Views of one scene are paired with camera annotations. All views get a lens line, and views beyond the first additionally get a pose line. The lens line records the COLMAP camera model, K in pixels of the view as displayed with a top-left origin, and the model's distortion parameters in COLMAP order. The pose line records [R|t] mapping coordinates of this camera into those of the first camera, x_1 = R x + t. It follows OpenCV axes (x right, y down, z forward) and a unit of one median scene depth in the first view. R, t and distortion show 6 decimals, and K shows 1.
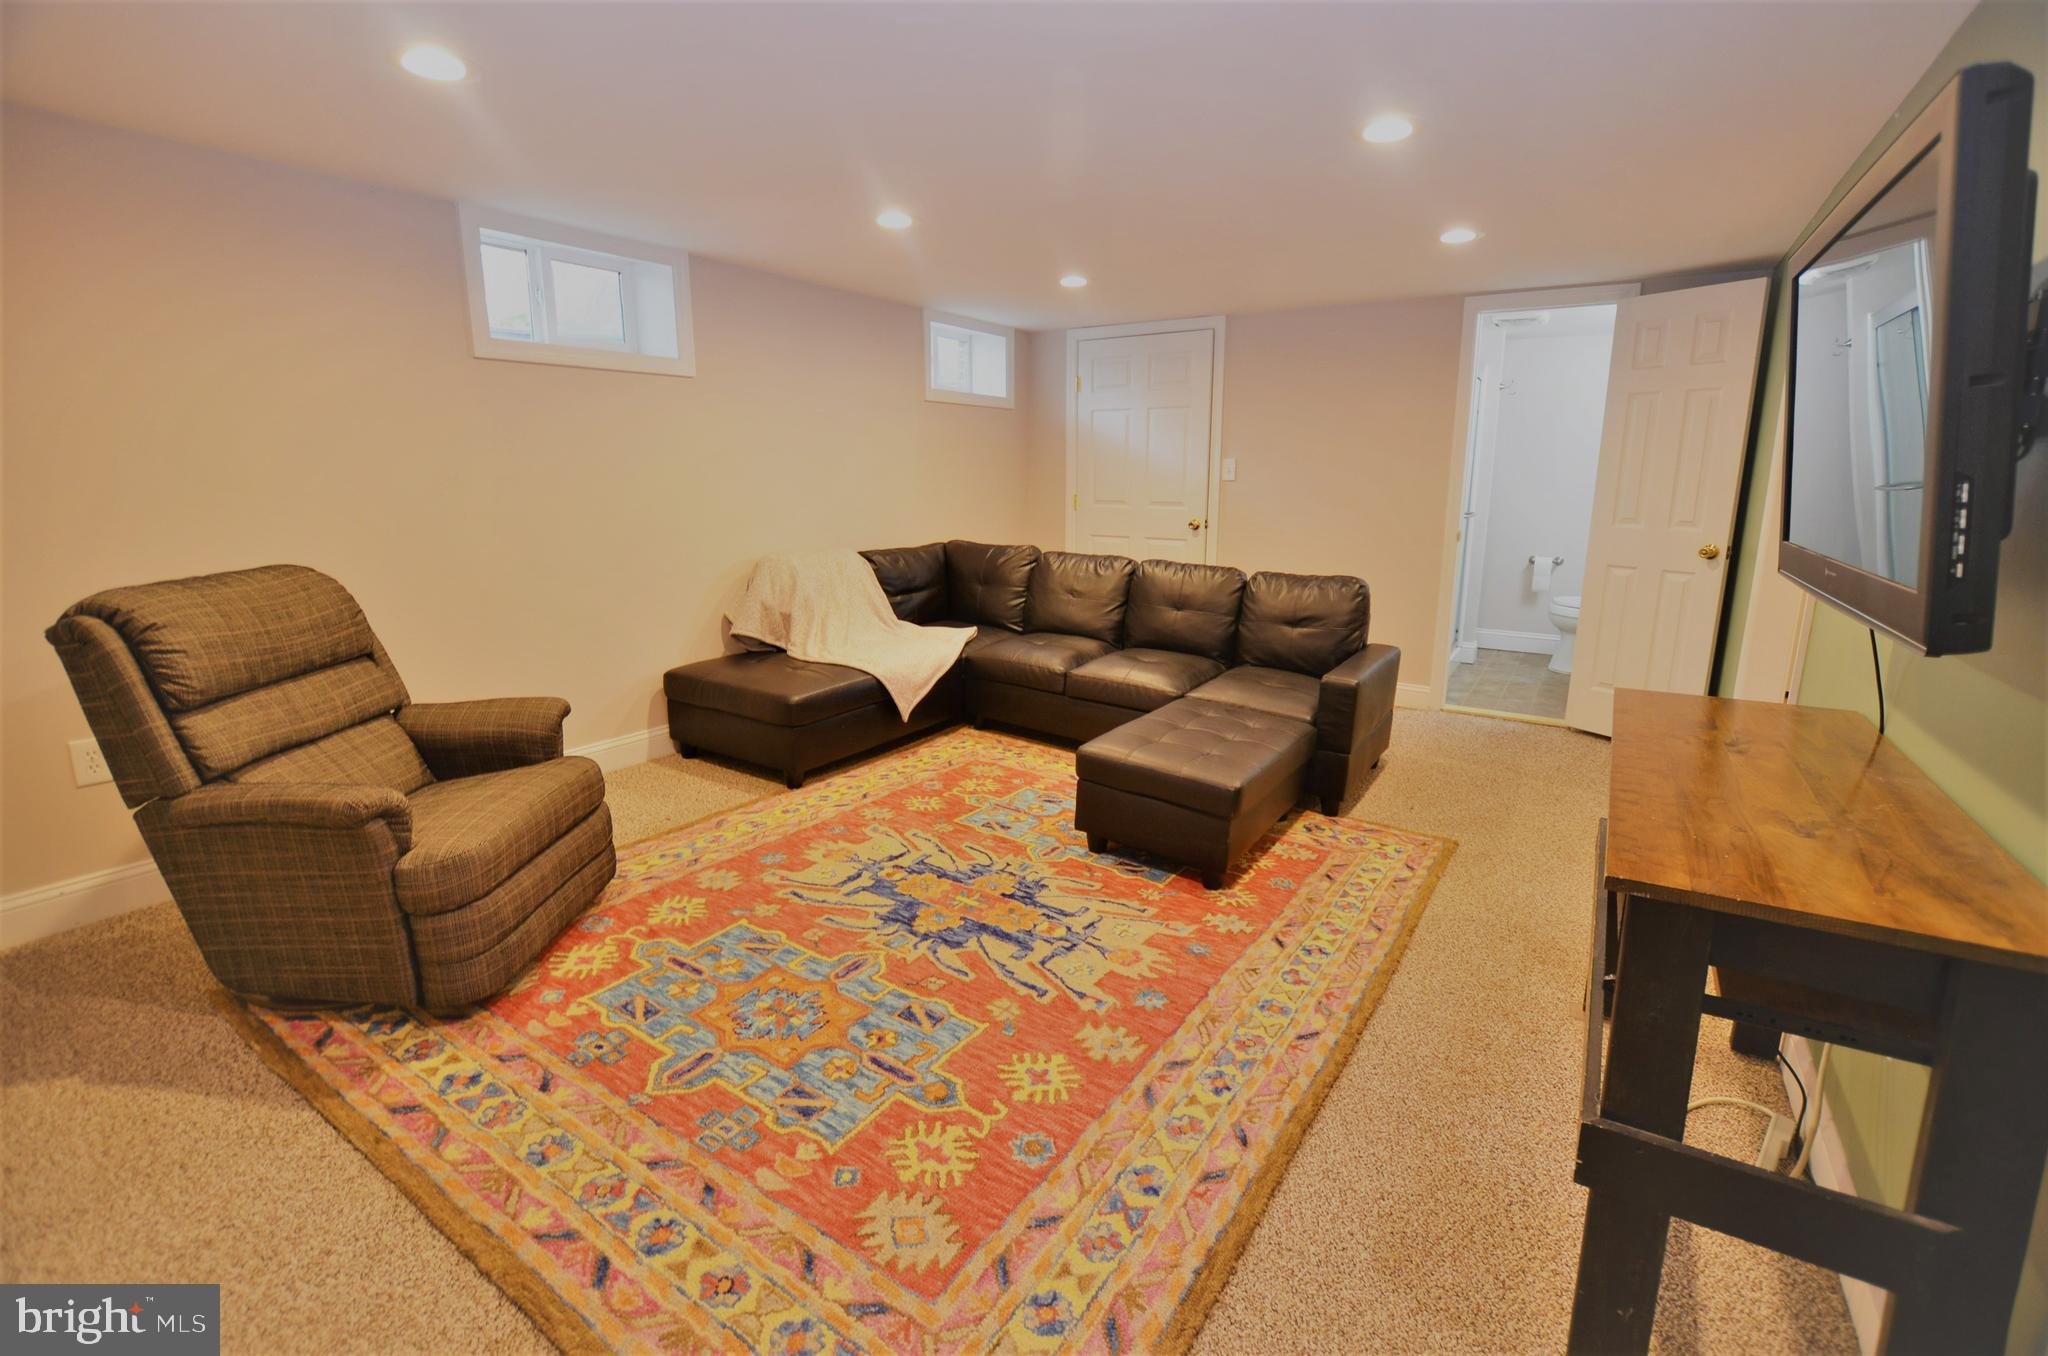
lens RADIAL K [[894.7, 0, 1032.4], [0, 894.7, 663.1], [0, 0, 1]] dist [-0.036973, 0.007078]
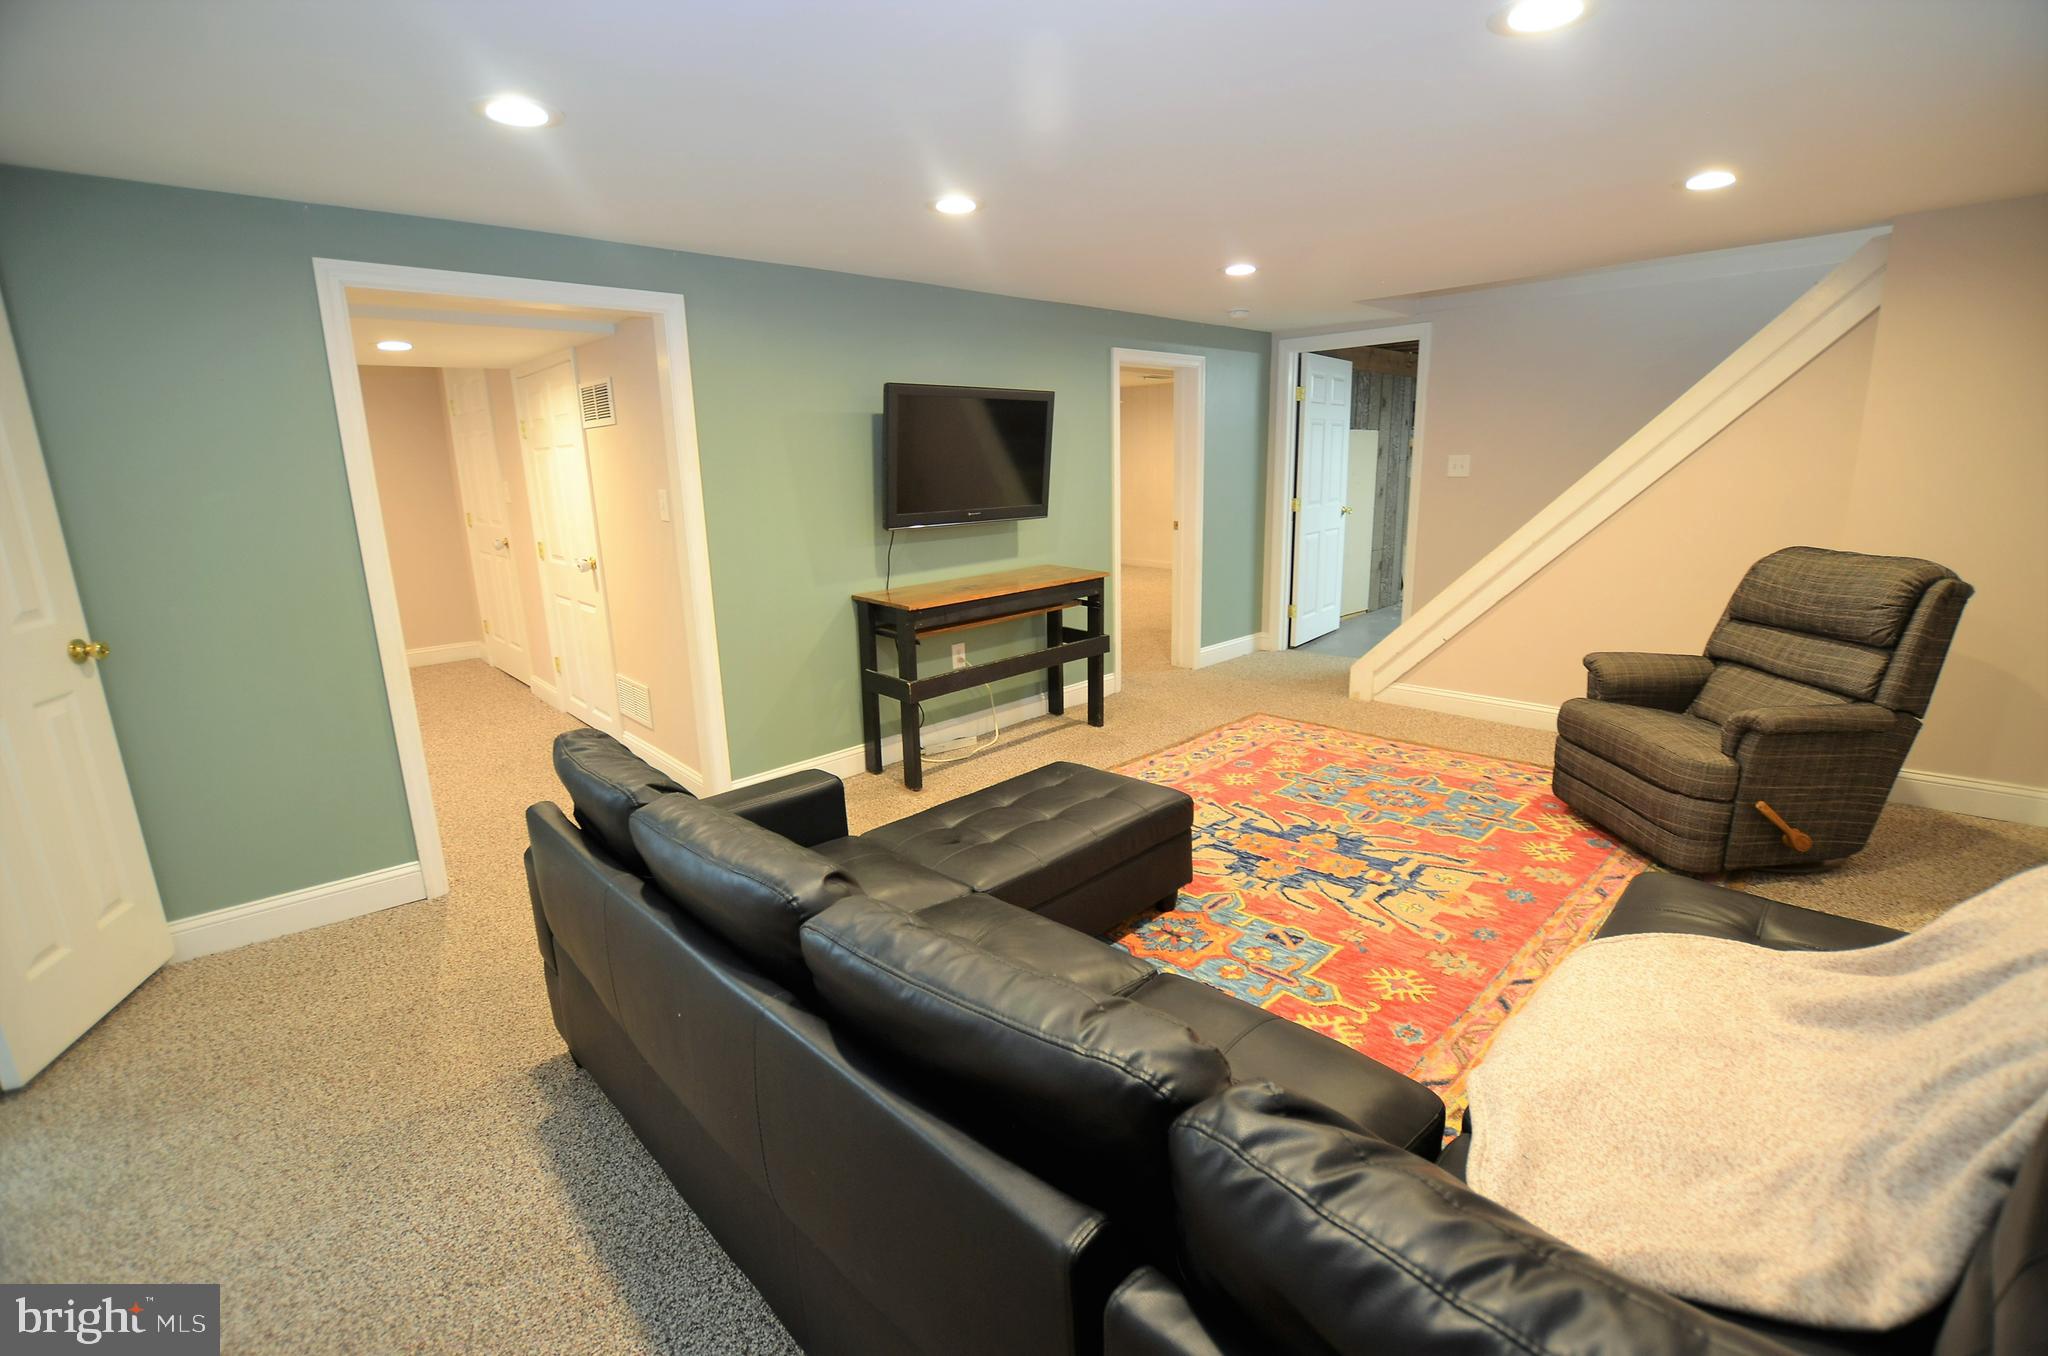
lens RADIAL K [[894.7, 0, 1032.4], [0, 894.7, 663.1], [0, 0, 1]] dist [-0.036973, 0.007078]
pose [[-0.972069, -0.032193, 0.232477, 0.001557], [0.069454, 0.906721, 0.415972, -0.489015], [-0.224183, 0.420500, -0.879160, 2.091982]]
